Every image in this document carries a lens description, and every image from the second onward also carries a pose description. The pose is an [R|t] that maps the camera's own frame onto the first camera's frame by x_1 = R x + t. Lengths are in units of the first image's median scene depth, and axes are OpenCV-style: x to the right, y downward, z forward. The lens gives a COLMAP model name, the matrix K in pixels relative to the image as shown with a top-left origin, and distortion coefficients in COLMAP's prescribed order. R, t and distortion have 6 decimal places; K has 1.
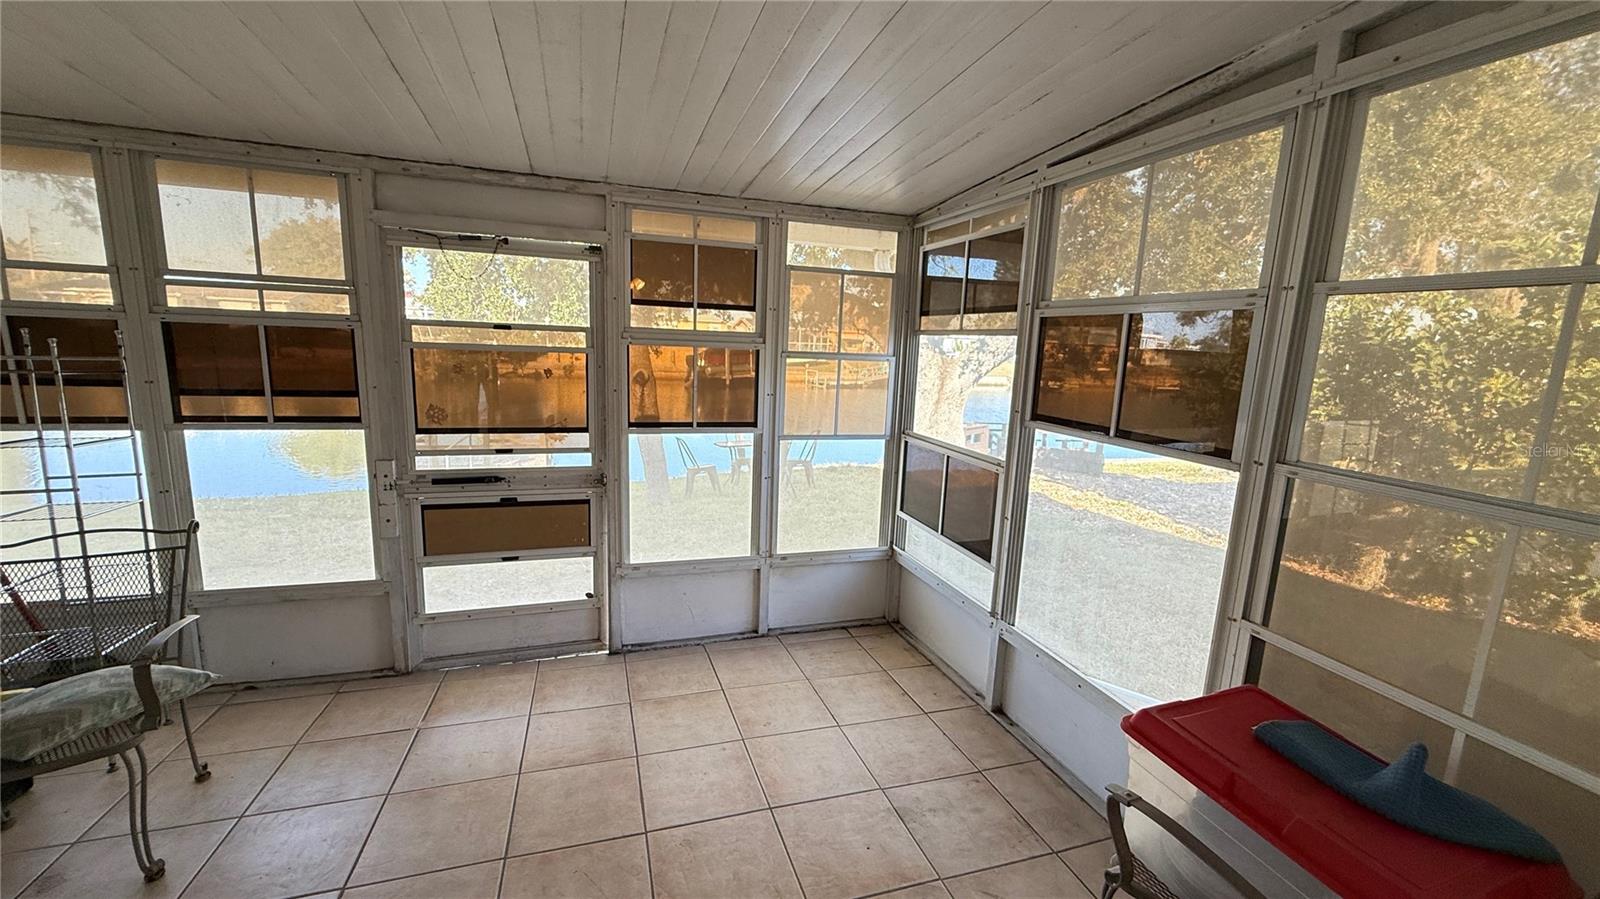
lens RADIAL K [[637.7, 0, 796.2], [0, 637.7, 449.2], [0, 0, 1]] dist [0.000502, 0.000158]
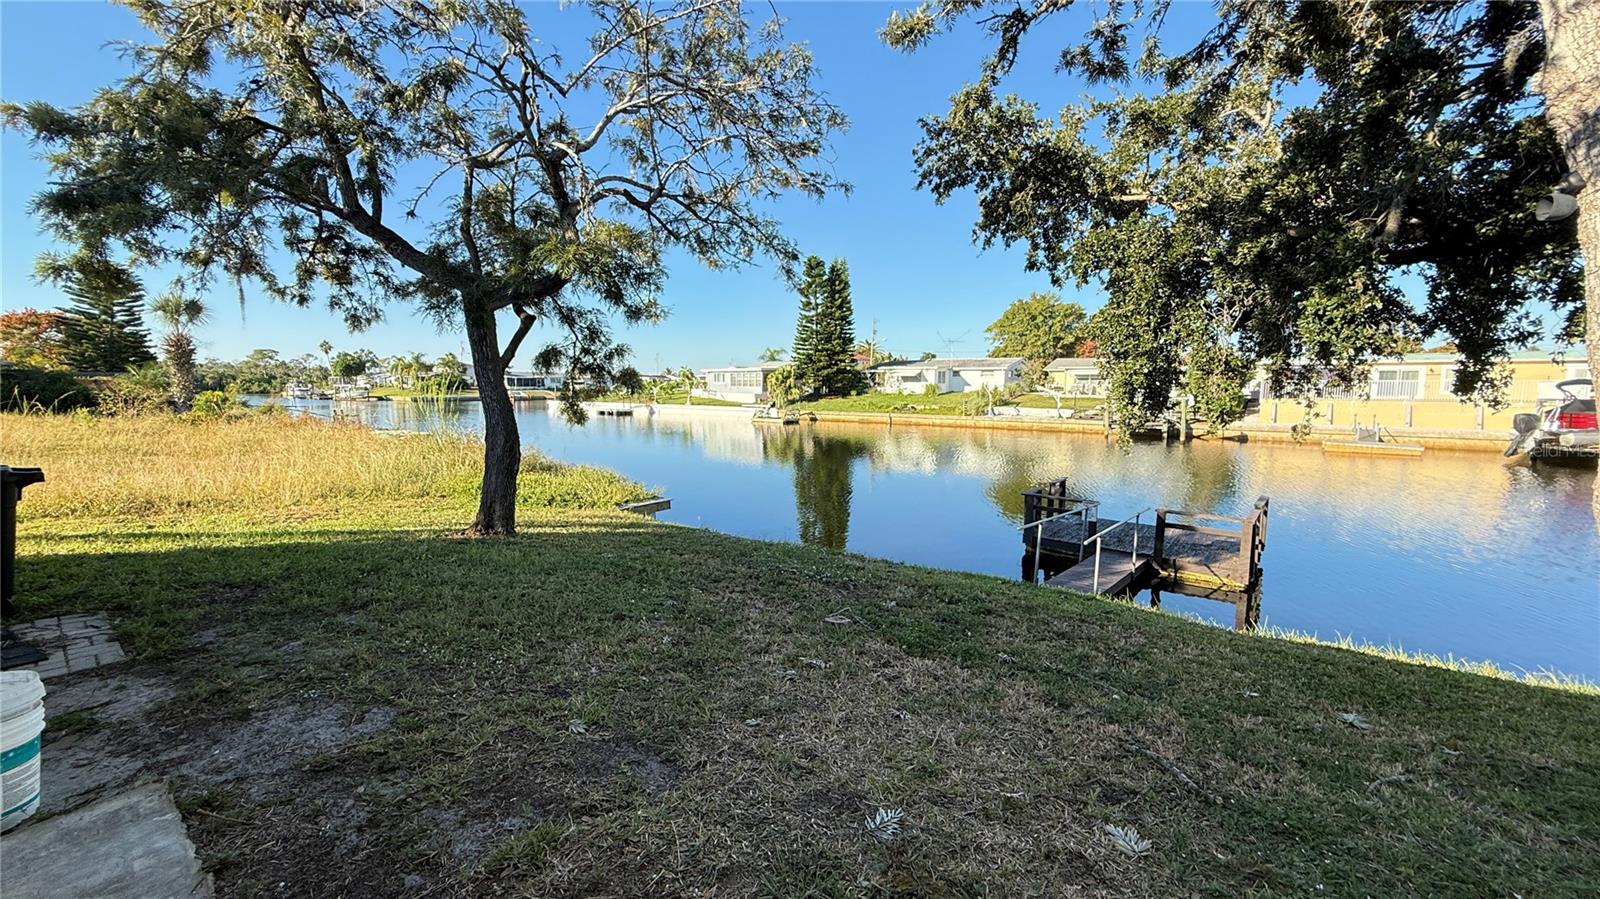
lens RADIAL K [[637.7, 0, 796.2], [0, 637.7, 449.2], [0, 0, 1]] dist [0.000502, 0.000158]
pose [[0.547505, 0.046432, -0.835513, -0.520437], [-0.124150, 0.991917, -0.026231, -0.133046], [0.827542, 0.118091, 0.548844, 1.152880]]
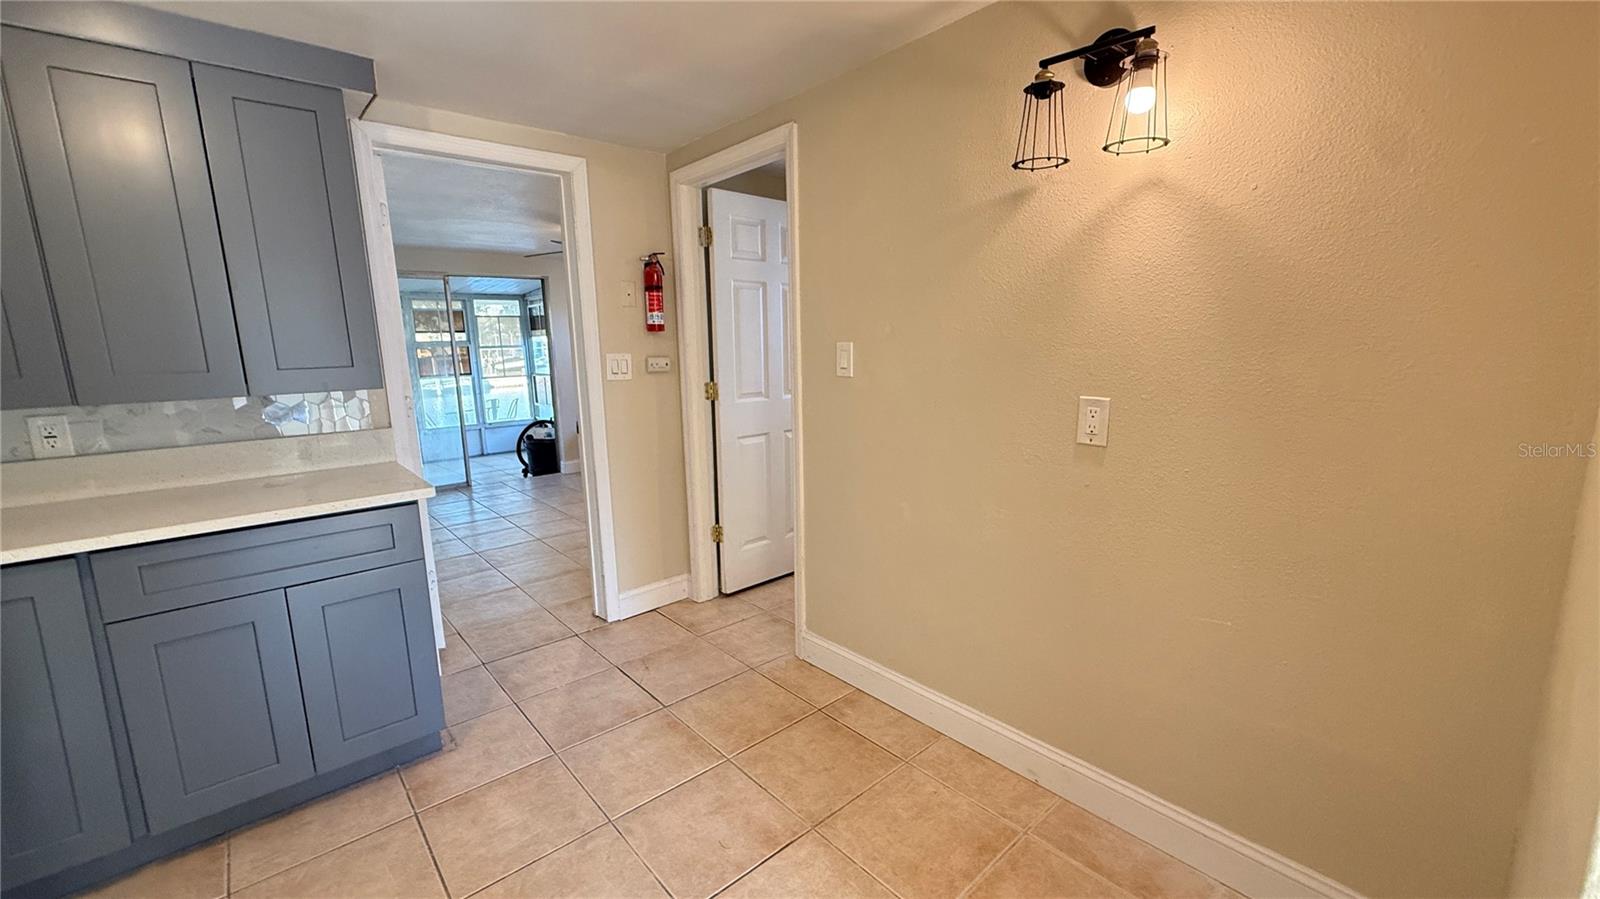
lens RADIAL K [[637.7, 0, 796.2], [0, 637.7, 449.2], [0, 0, 1]] dist [0.000502, 0.000158]
pose [[0.913695, -0.131480, 0.384545, 0.123723], [0.128785, 0.991127, 0.032880, 0.400430], [-0.385456, 0.019482, 0.922521, -2.213629]]
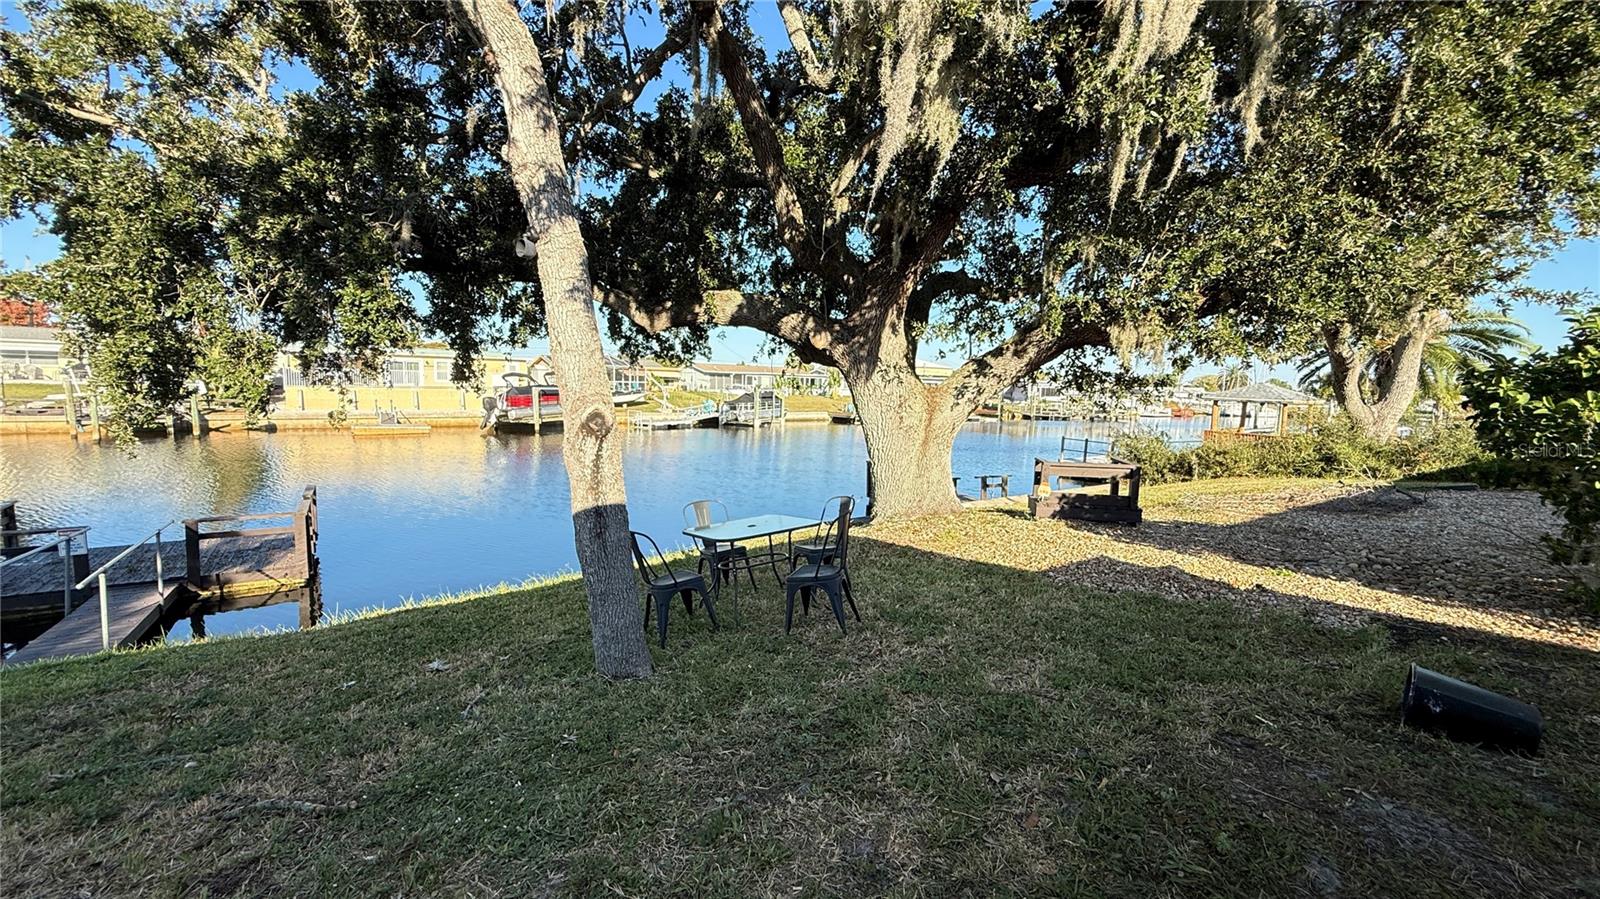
lens RADIAL K [[637.7, 0, 796.2], [0, 637.7, 449.2], [0, 0, 1]] dist [0.000502, 0.000158]
pose [[0.951270, -0.047672, 0.304651, -0.588444], [0.066070, 0.996543, -0.050362, -0.135954], [-0.301197, 0.068036, 0.951132, 1.163049]]
